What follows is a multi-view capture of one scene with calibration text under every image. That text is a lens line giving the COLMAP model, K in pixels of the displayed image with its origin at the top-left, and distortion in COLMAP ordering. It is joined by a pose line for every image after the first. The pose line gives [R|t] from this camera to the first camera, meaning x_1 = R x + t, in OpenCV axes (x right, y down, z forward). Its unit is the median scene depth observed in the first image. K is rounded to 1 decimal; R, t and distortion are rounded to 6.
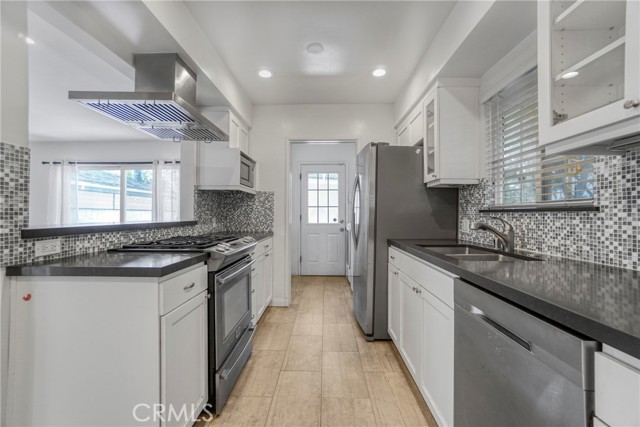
lens RADIAL K [[284.3, 0, 318.2], [0, 284.3, 211.9], [0, 0, 1]] dist [-0.020279, 0.001028]
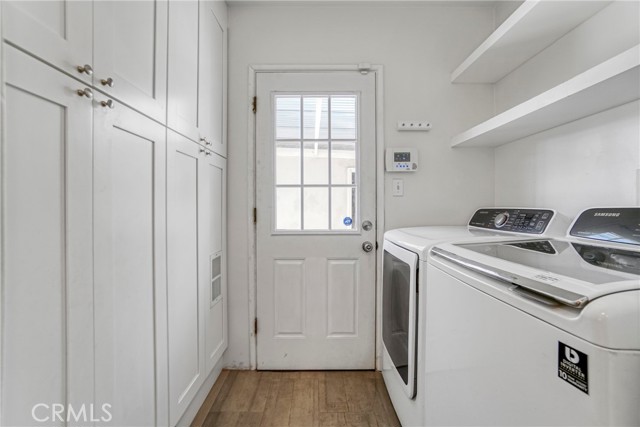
lens RADIAL K [[284.3, 0, 318.7], [0, 284.3, 212.2], [0, 0, 1]] dist [-0.020279, 0.001028]
pose [[0.999695, -0.001387, 0.024657, 0.011826], [0.000987, 0.999868, 0.016192, 0.010240], [-0.024677, -0.016163, 0.999565, 0.628395]]
